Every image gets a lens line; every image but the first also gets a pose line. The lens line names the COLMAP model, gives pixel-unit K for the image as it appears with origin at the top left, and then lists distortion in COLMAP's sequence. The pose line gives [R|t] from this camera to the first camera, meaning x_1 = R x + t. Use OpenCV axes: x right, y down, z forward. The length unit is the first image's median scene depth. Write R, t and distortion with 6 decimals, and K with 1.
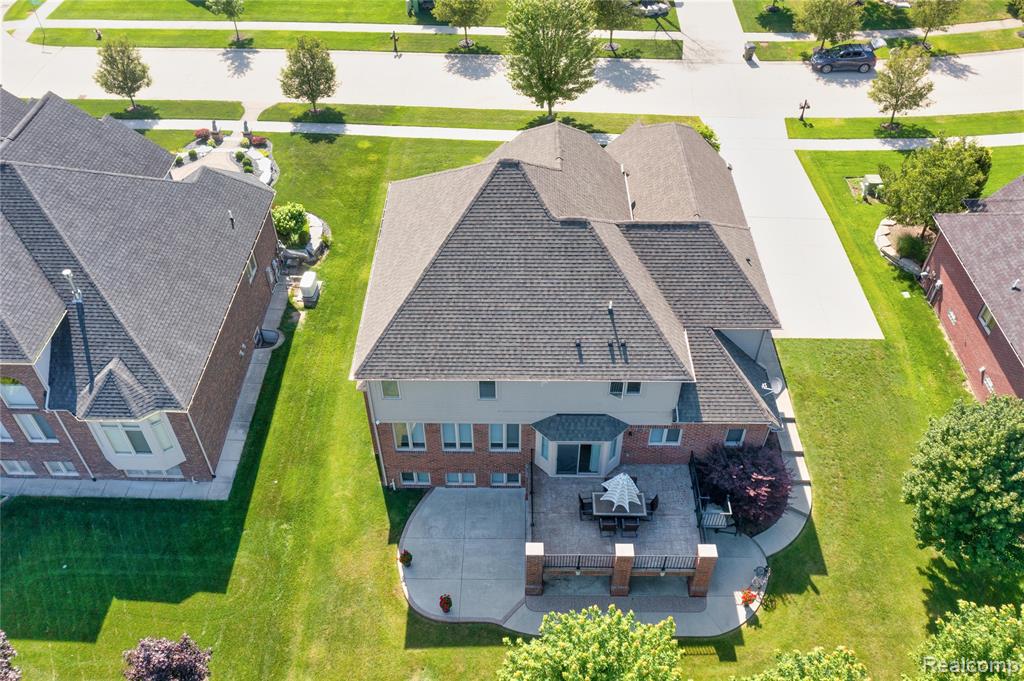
lens RADIAL K [[830.3, 0, 512.0], [0, 830.3, 340.5], [0, 0, 1]] dist [0.000600, -0.002359]
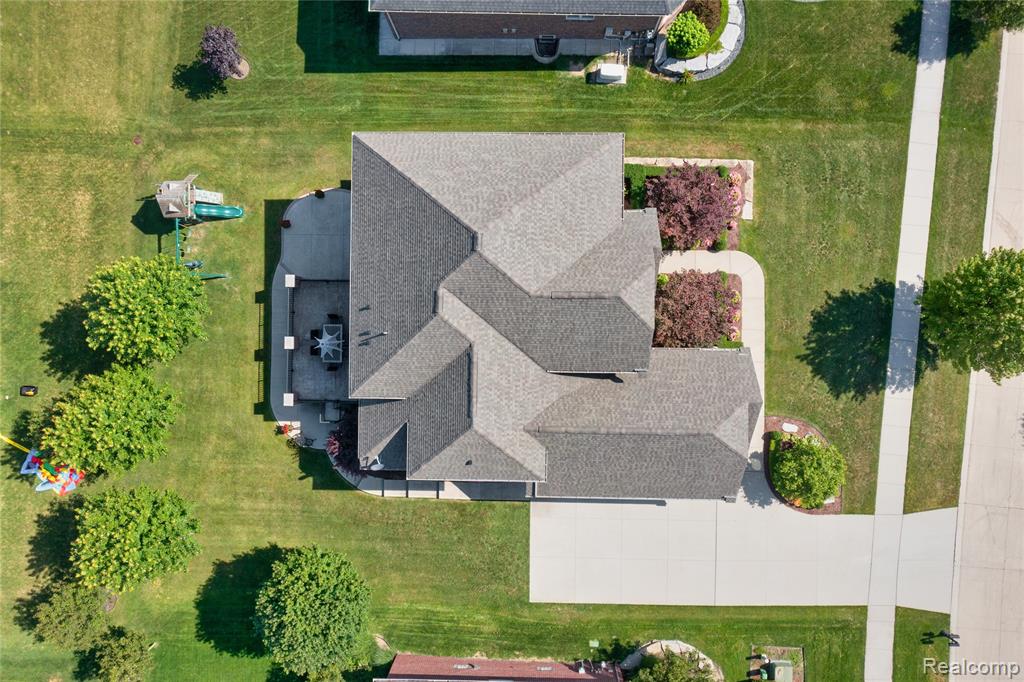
lens RADIAL K [[826.9, 0, 517.0], [0, 826.9, 336.5], [0, 0, 1]] dist [0.012034, 0.001990]
pose [[-0.001777, 0.999998, -0.000732, 0.091664], [-0.679996, -0.000672, 0.733215, -0.792118], [0.733214, 0.001801, 0.679996, 0.225421]]
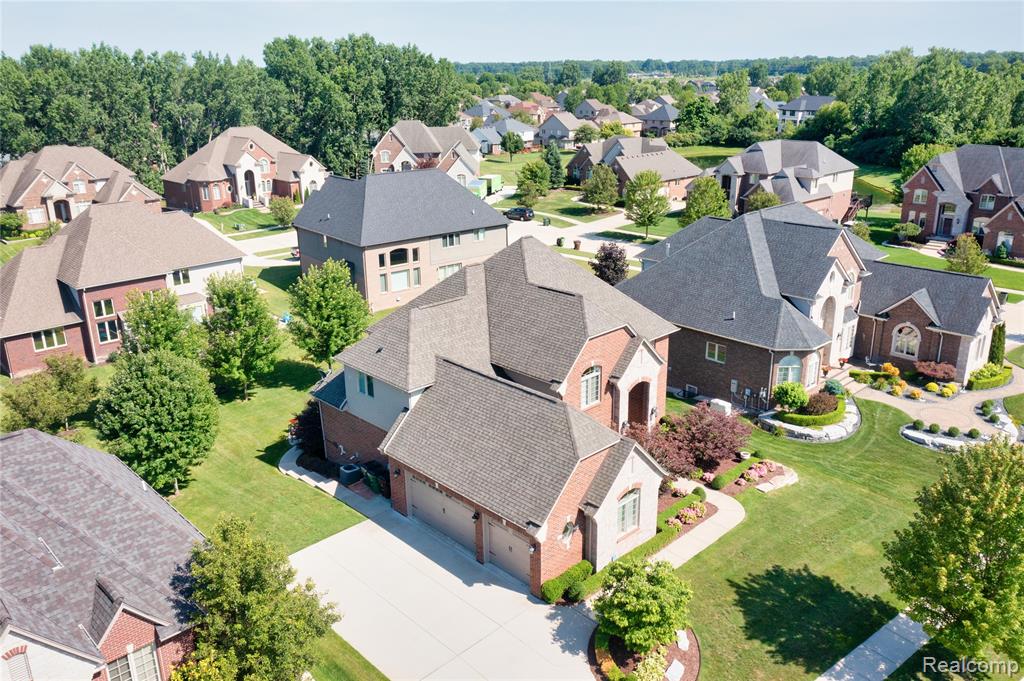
lens RADIAL K [[813.6, 0, 512.0], [0, 813.6, 340.5], [0, 0, 1]] dist [0.000456, 0.001722]
pose [[-0.713387, 0.228576, -0.662444, 0.762293], [-0.482185, 0.525839, 0.700707, -0.841729], [0.508504, 0.819296, -0.264911, 1.146319]]
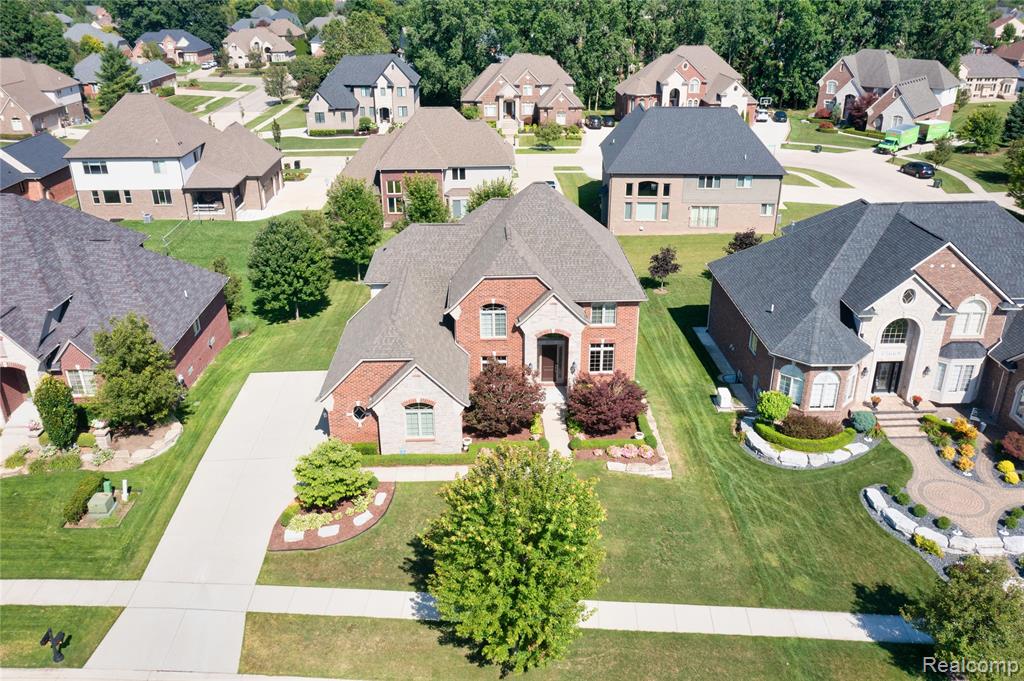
lens RADIAL K [[813.6, 0, 512.0], [0, 813.6, 340.5], [0, 0, 1]] dist [0.000456, 0.001722]
pose [[-0.998987, 0.018965, -0.040797, 0.091909], [-0.031028, 0.366212, 0.930014, -1.185688], [0.032579, 0.930338, -0.365253, 1.404775]]
